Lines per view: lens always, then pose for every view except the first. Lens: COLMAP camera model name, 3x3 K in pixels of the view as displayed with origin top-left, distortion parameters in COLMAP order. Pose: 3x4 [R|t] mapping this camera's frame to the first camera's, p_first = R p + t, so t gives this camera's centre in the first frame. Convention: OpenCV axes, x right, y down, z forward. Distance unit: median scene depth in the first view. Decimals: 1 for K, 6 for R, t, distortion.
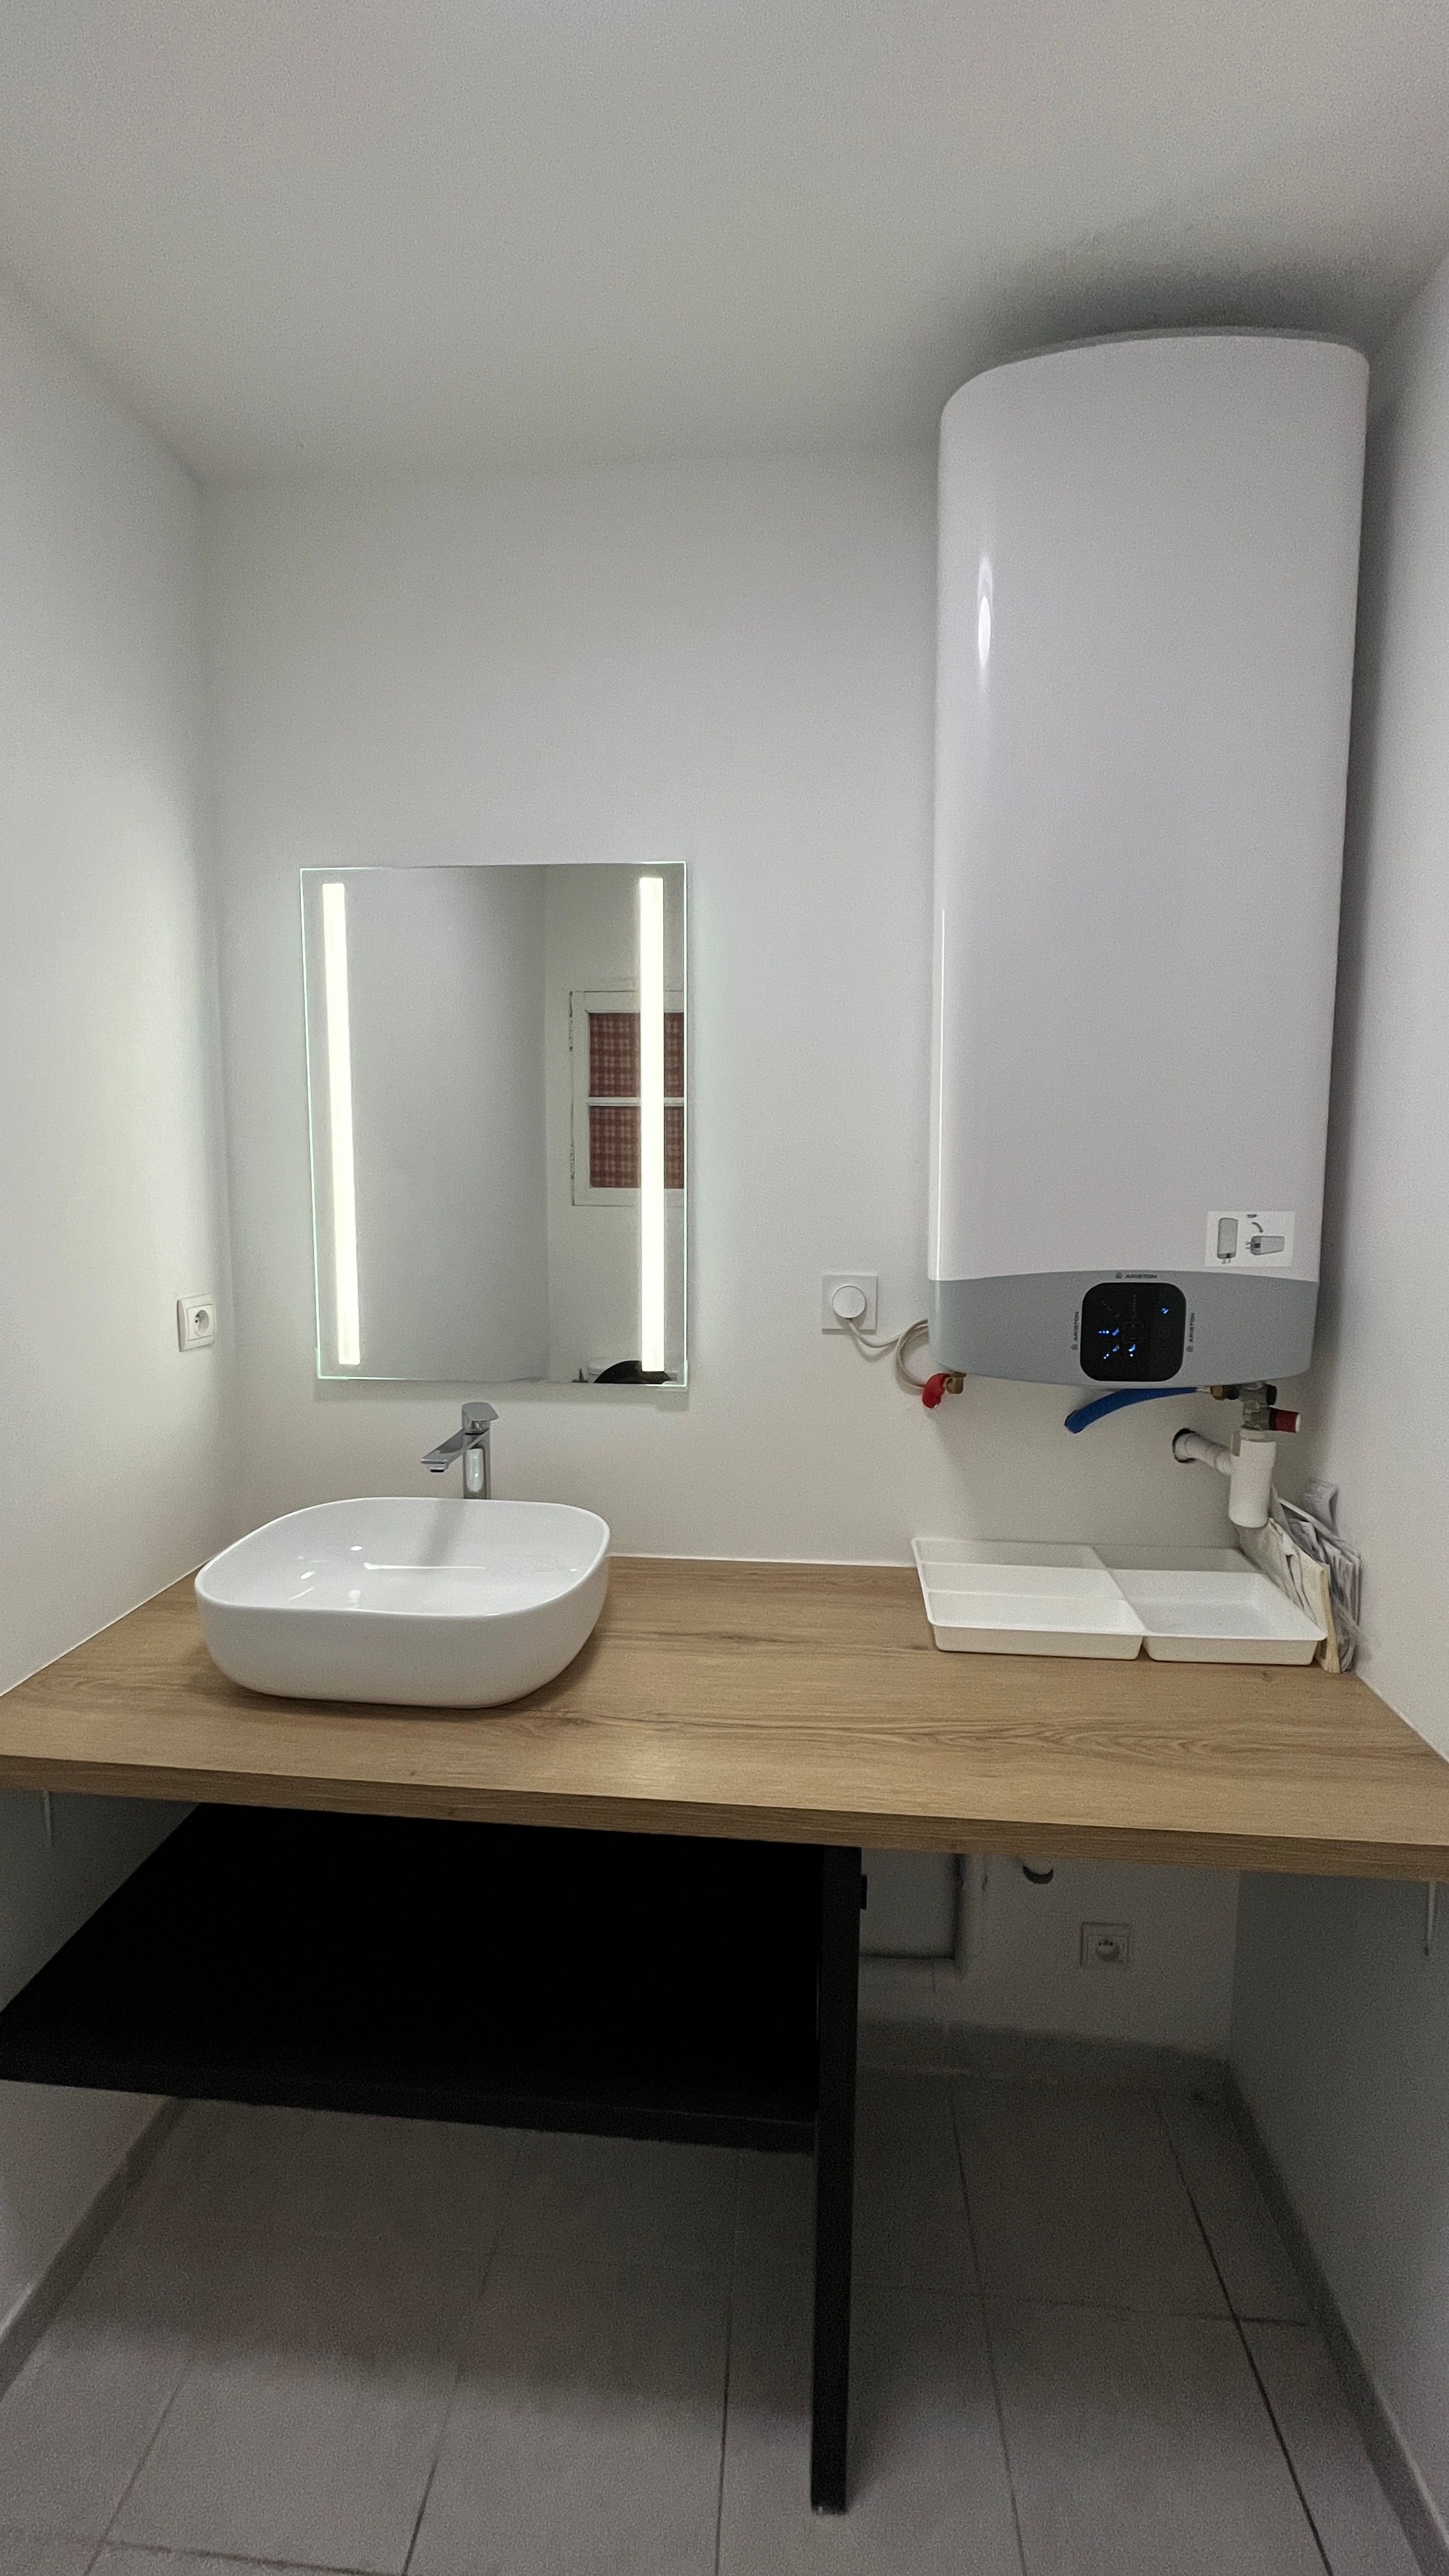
lens RADIAL K [[1031.4, 0, 729.8], [0, 1031.4, 1281.5], [0, 0, 1]] dist [0.001228, -0.000335]
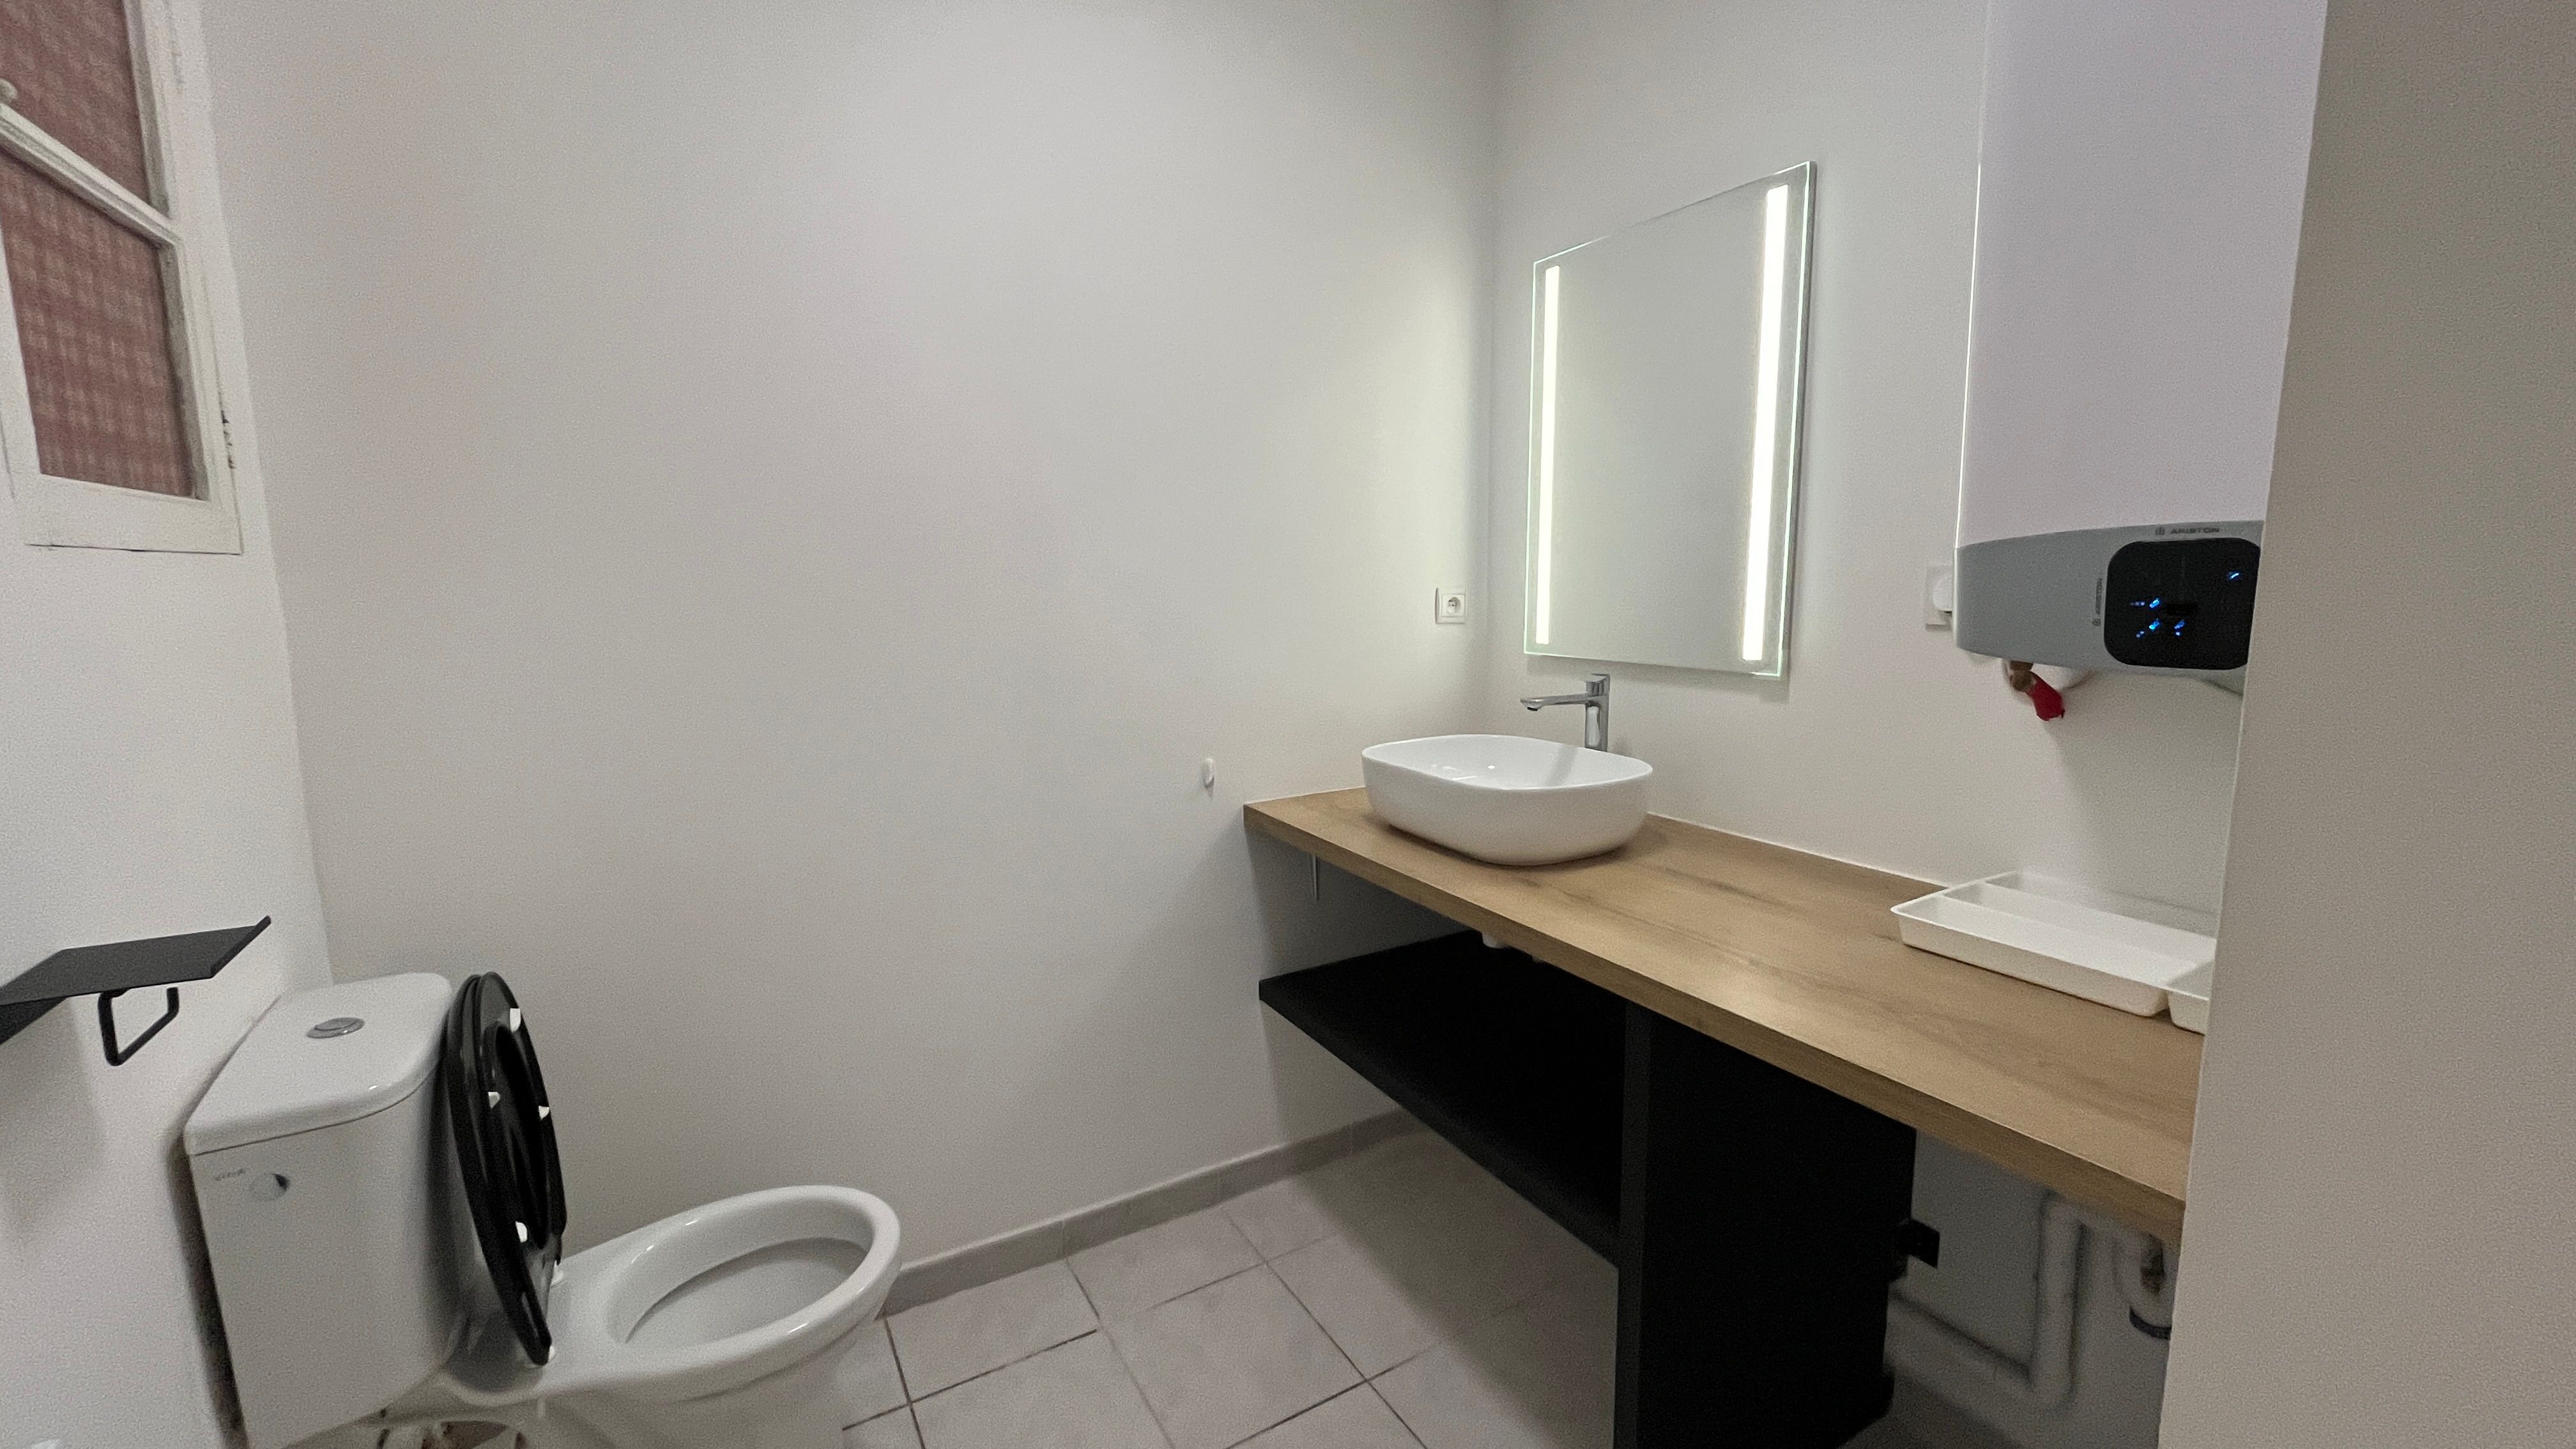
lens RADIAL K [[1031.4, 0, 1277.9], [0, 1031.4, 711.2], [0, 0, 1]] dist [0.001228, -0.000335]
pose [[0.565934, 0.099917, -0.818373, 0.607094], [-0.077320, 0.994686, 0.067974, 0.121001], [0.820817, 0.024808, 0.570653, -0.015651]]
